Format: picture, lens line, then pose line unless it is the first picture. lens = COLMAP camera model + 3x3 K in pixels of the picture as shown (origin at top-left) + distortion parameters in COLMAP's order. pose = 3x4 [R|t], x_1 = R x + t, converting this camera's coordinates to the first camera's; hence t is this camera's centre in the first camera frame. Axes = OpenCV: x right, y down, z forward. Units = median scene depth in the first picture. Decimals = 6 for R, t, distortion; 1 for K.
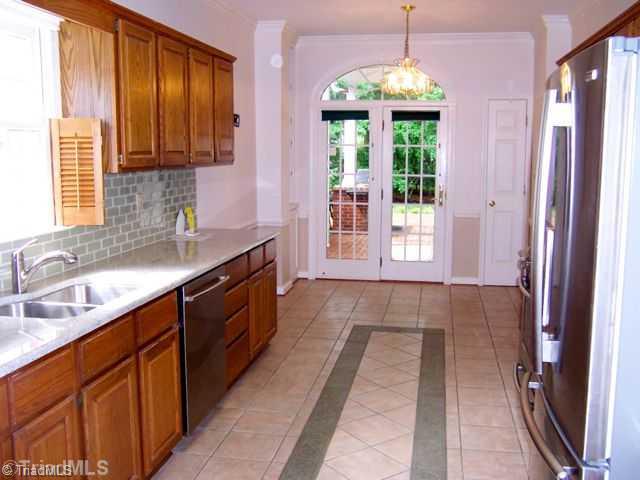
lens RADIAL K [[622.1, 0, 320.0], [0, 622.1, 240.0], [0, 0, 1]] dist [0.004253, 0.007395]
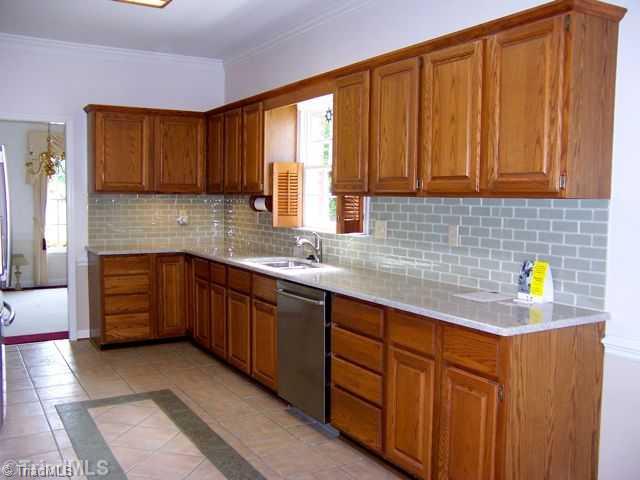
lens RADIAL K [[622.1, 0, 320.0], [0, 622.1, 240.0], [0, 0, 1]] dist [0.004253, 0.007395]
pose [[-0.753633, 0.034653, -0.656382, 0.533126], [-0.098968, 0.981242, 0.165435, -0.217208], [0.649802, 0.189638, -0.736067, 1.818421]]
